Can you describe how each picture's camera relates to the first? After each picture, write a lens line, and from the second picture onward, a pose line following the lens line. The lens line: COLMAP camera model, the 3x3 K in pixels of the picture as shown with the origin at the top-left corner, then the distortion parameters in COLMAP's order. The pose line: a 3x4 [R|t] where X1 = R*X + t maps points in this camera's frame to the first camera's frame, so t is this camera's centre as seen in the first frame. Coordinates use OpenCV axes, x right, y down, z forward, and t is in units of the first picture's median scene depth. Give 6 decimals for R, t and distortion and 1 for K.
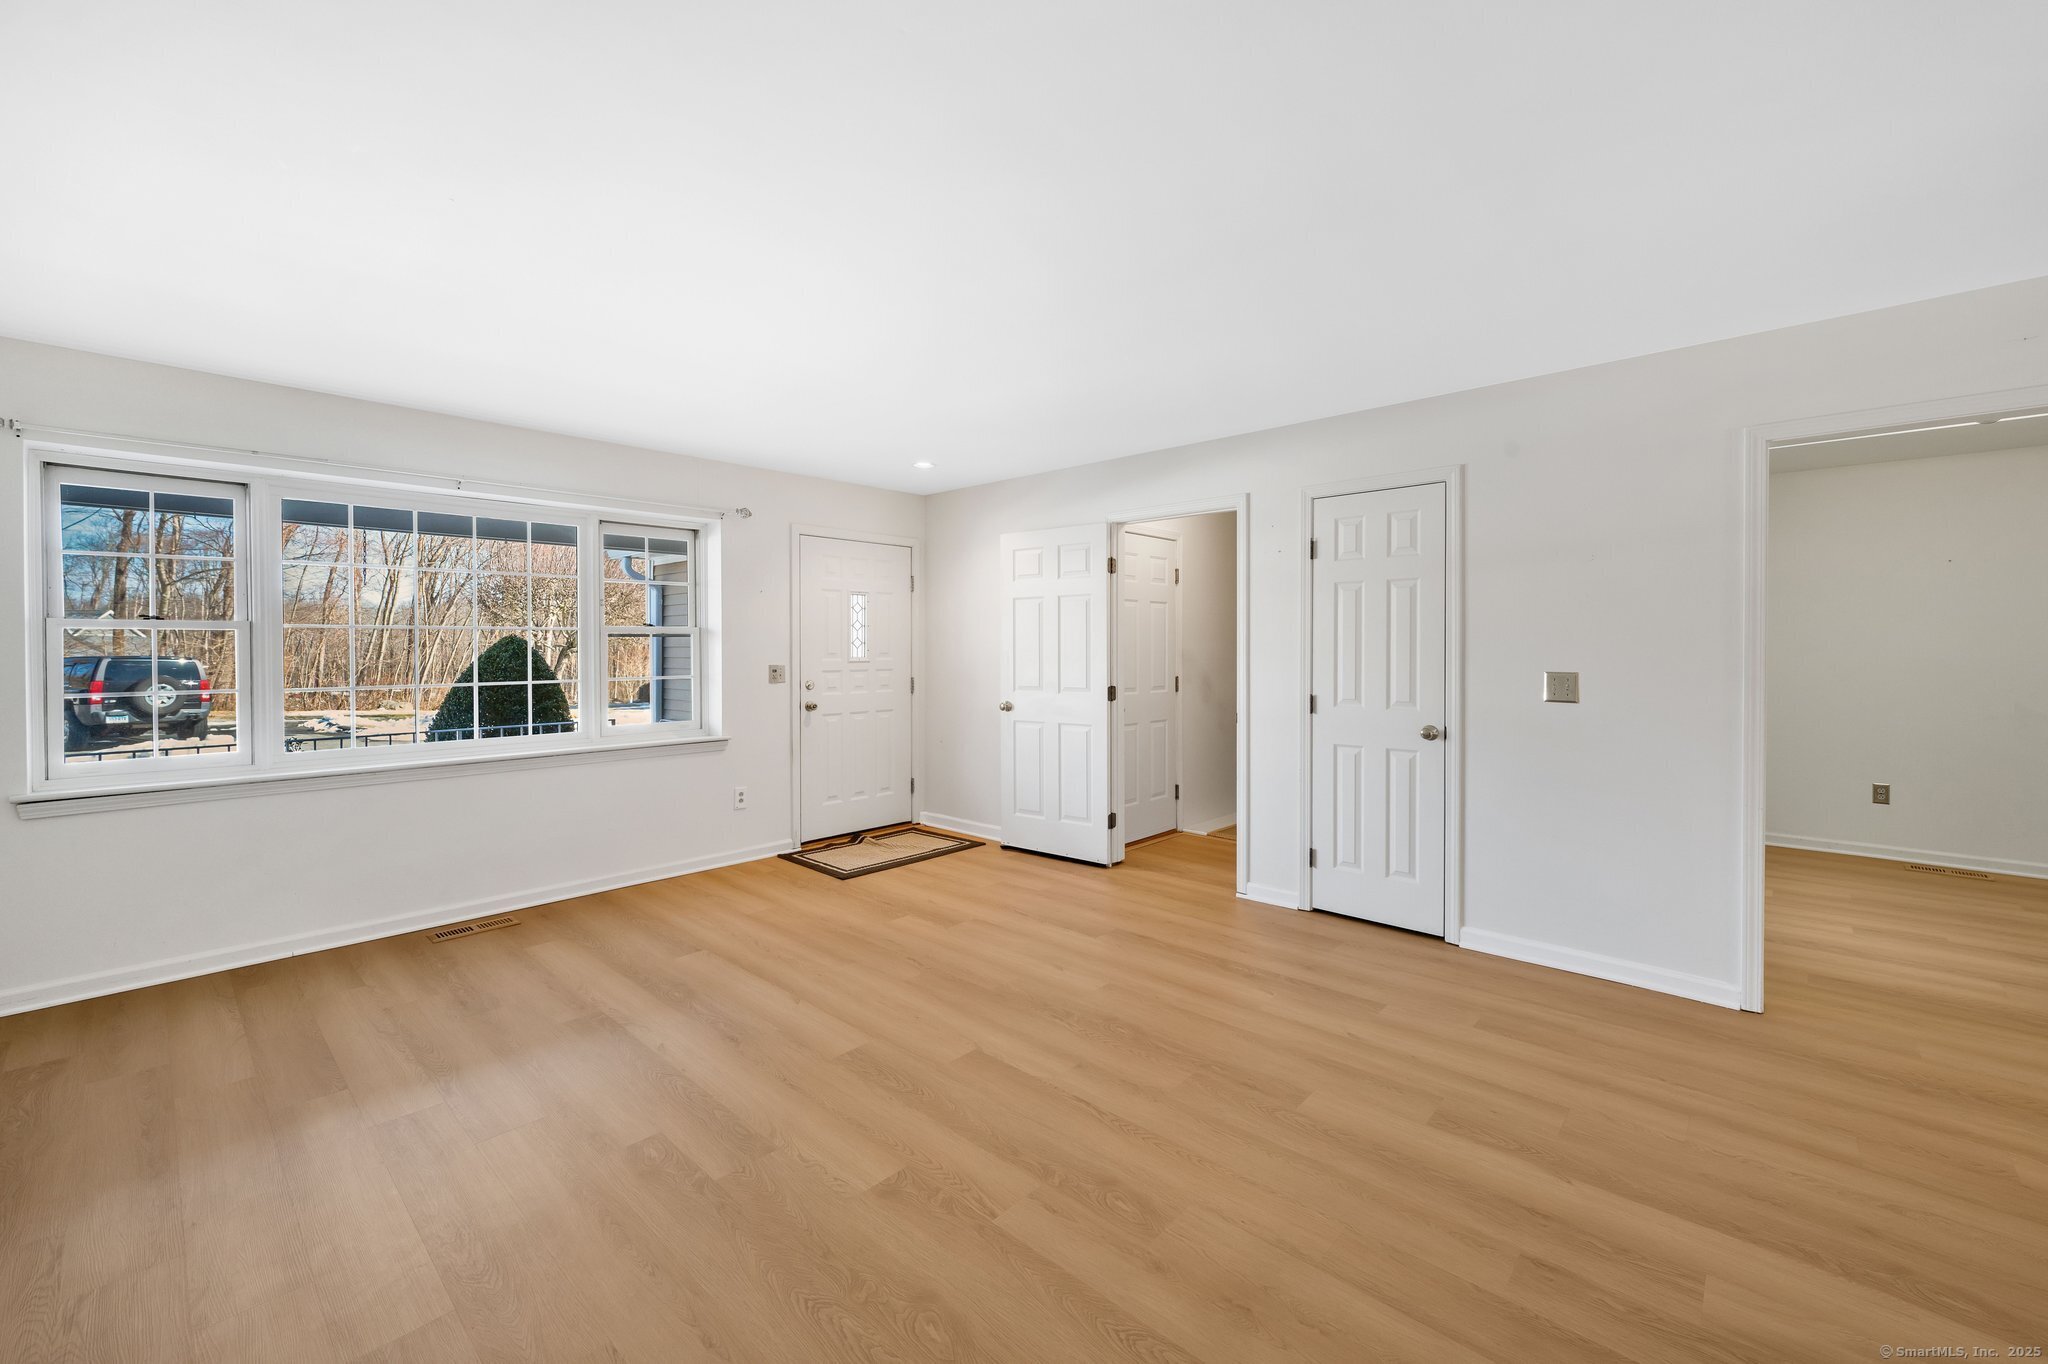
lens RADIAL K [[813.1, 0, 1028.9], [0, 813.1, 671.6], [0, 0, 1]] dist [0.003278, -0.000112]
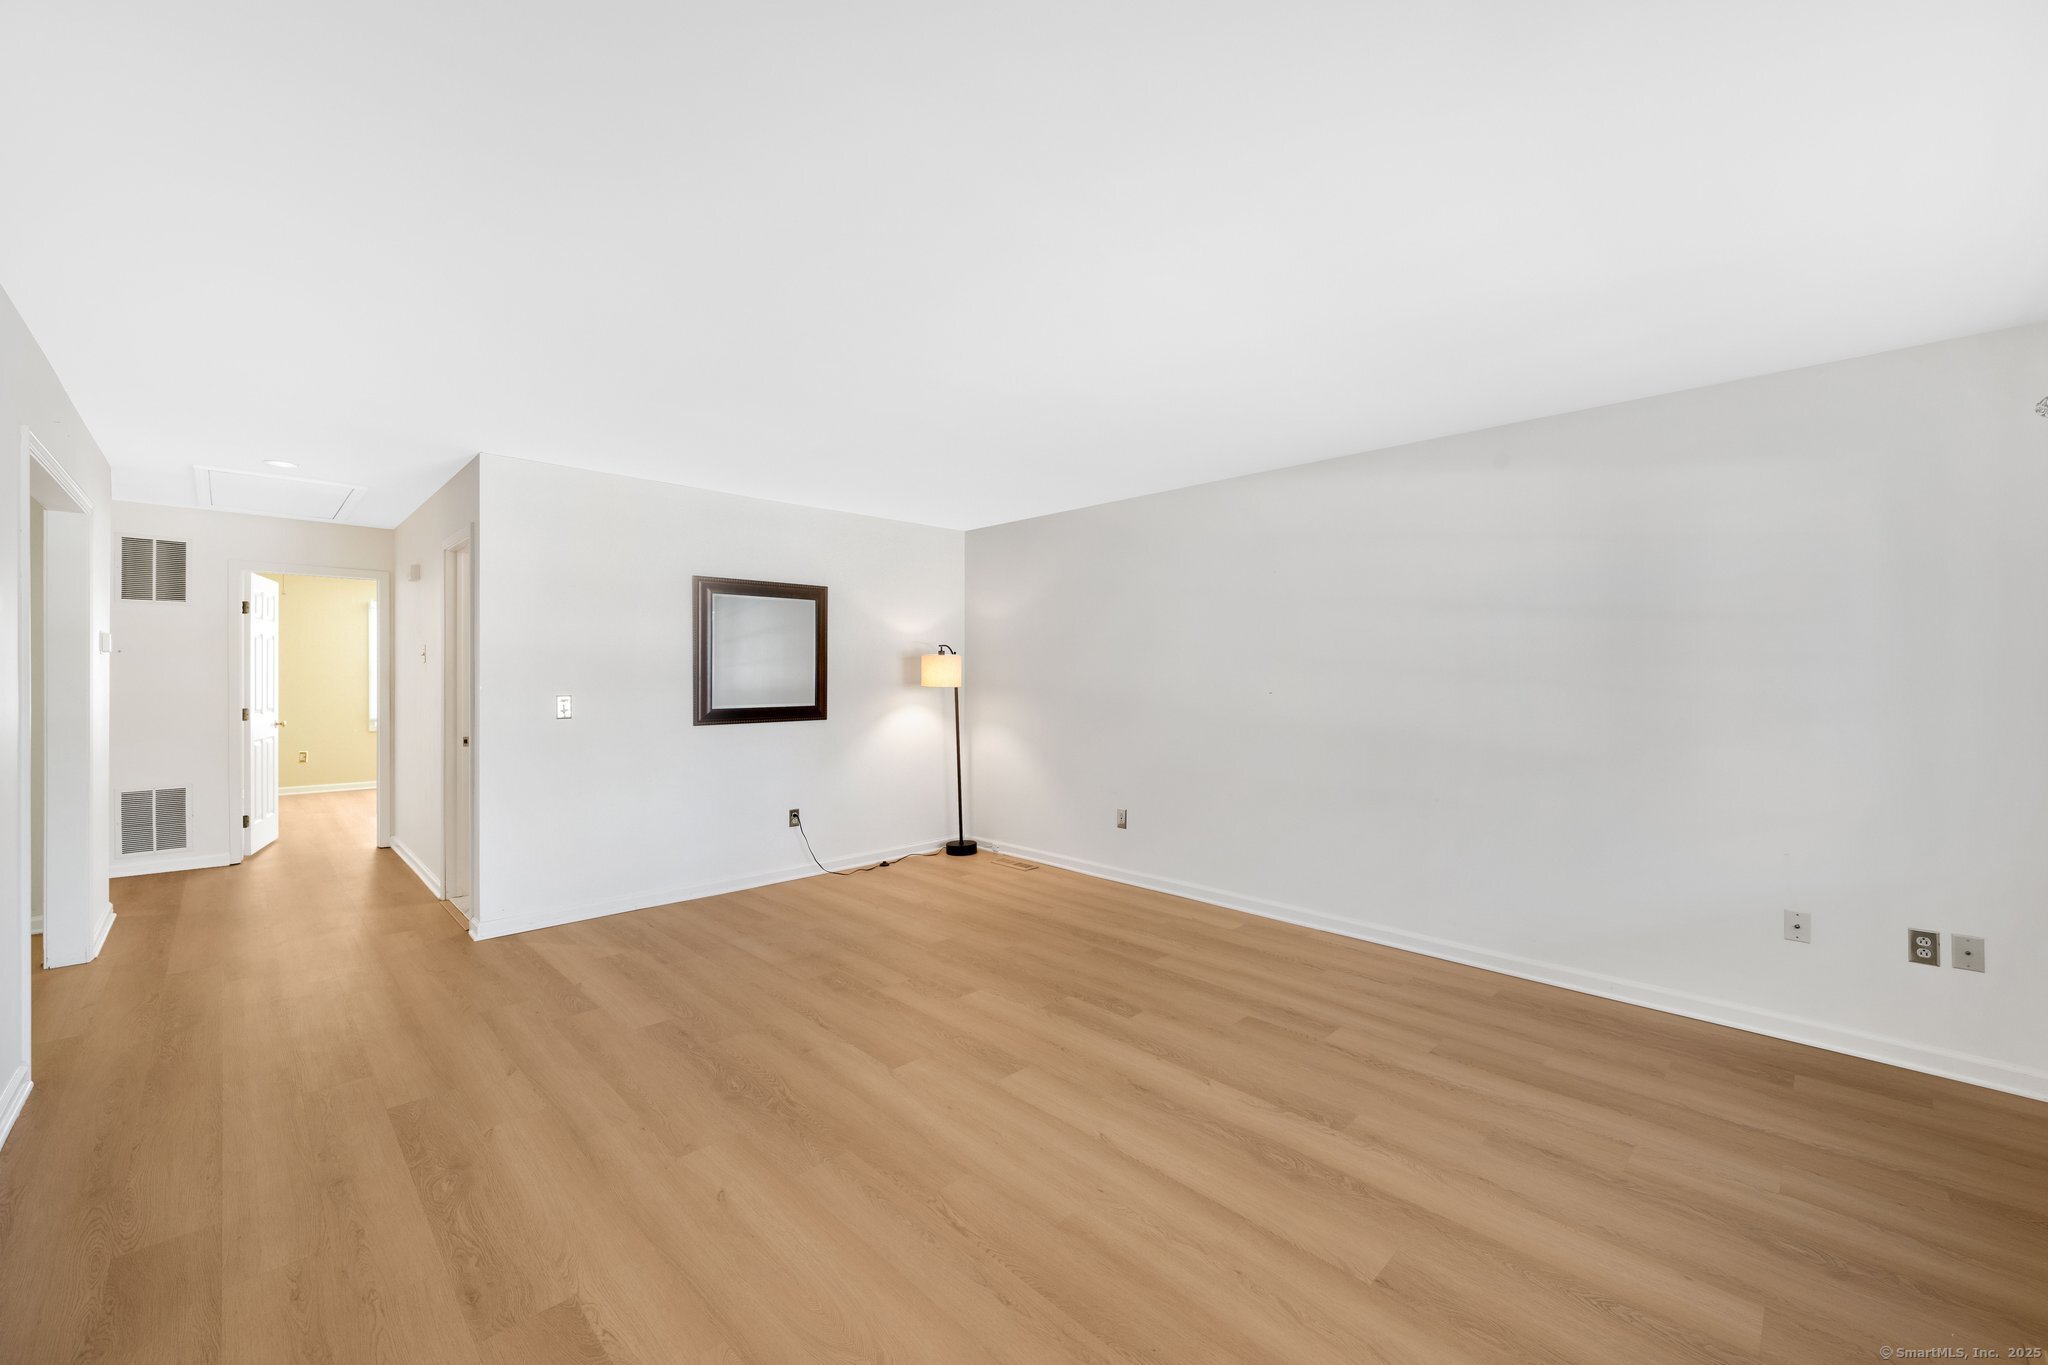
lens RADIAL K [[813.1, 0, 1027.7], [0, 813.1, 681.1], [0, 0, 1]] dist [0.003278, -0.000112]
pose [[-0.999127, -0.001704, 0.041749, -0.245978], [-0.000213, 0.999363, 0.035686, -0.056358], [-0.041783, 0.035646, -0.998491, 1.778181]]
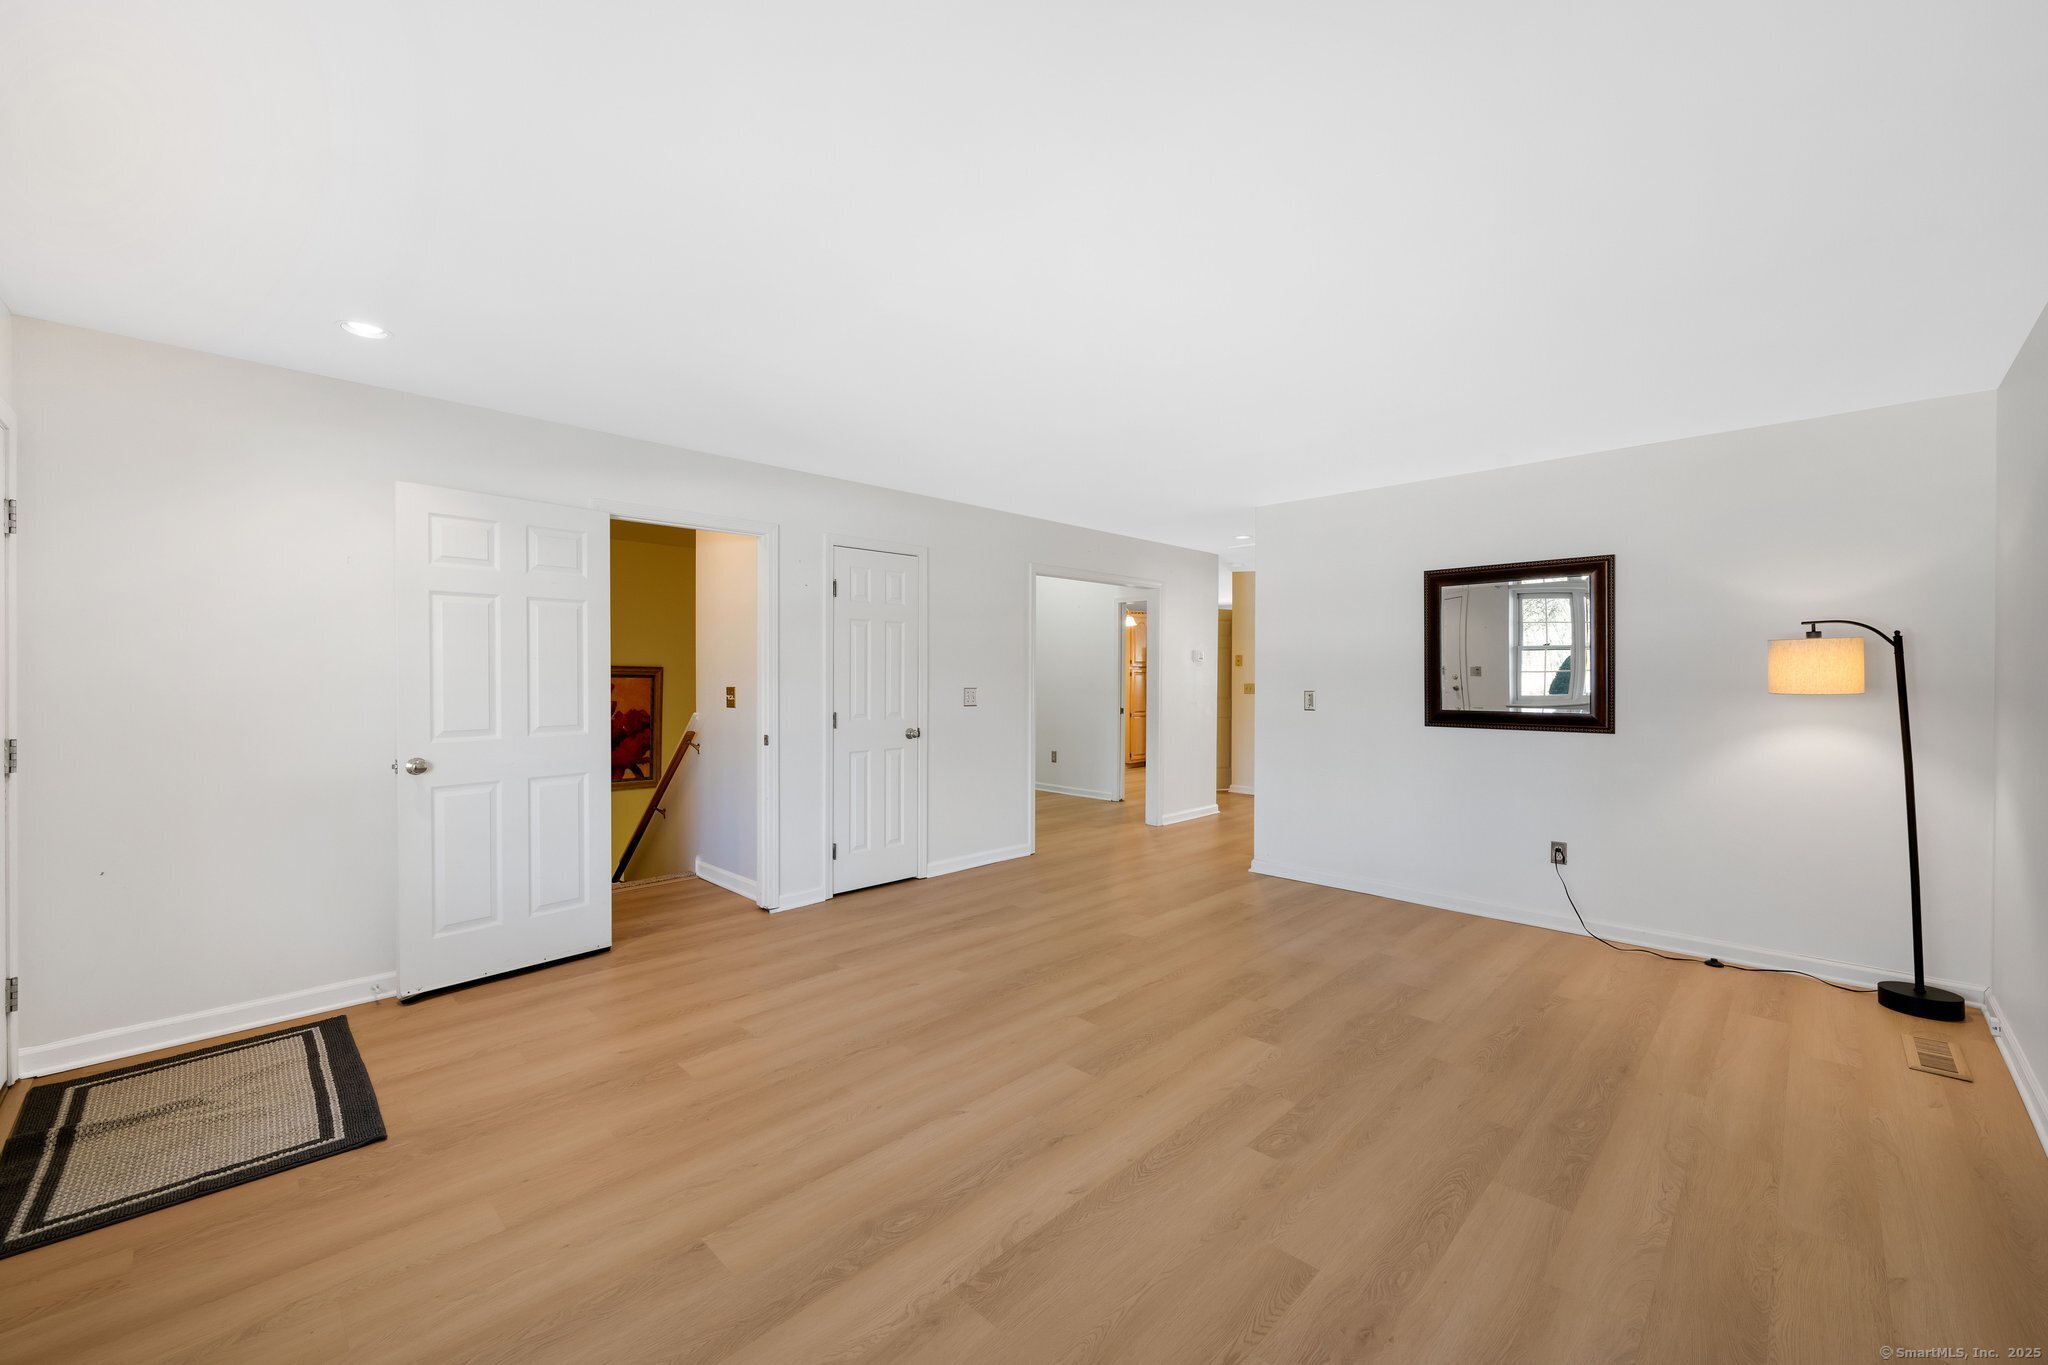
lens RADIAL K [[813.1, 0, 1026.5], [0, 813.1, 674.6], [0, 0, 1]] dist [0.003278, -0.000112]
pose [[0.034572, 0.000573, 0.999402, -1.095019], [0.026330, 0.999652, -0.001484, -0.023789], [-0.999055, 0.026365, 0.034545, 0.903090]]
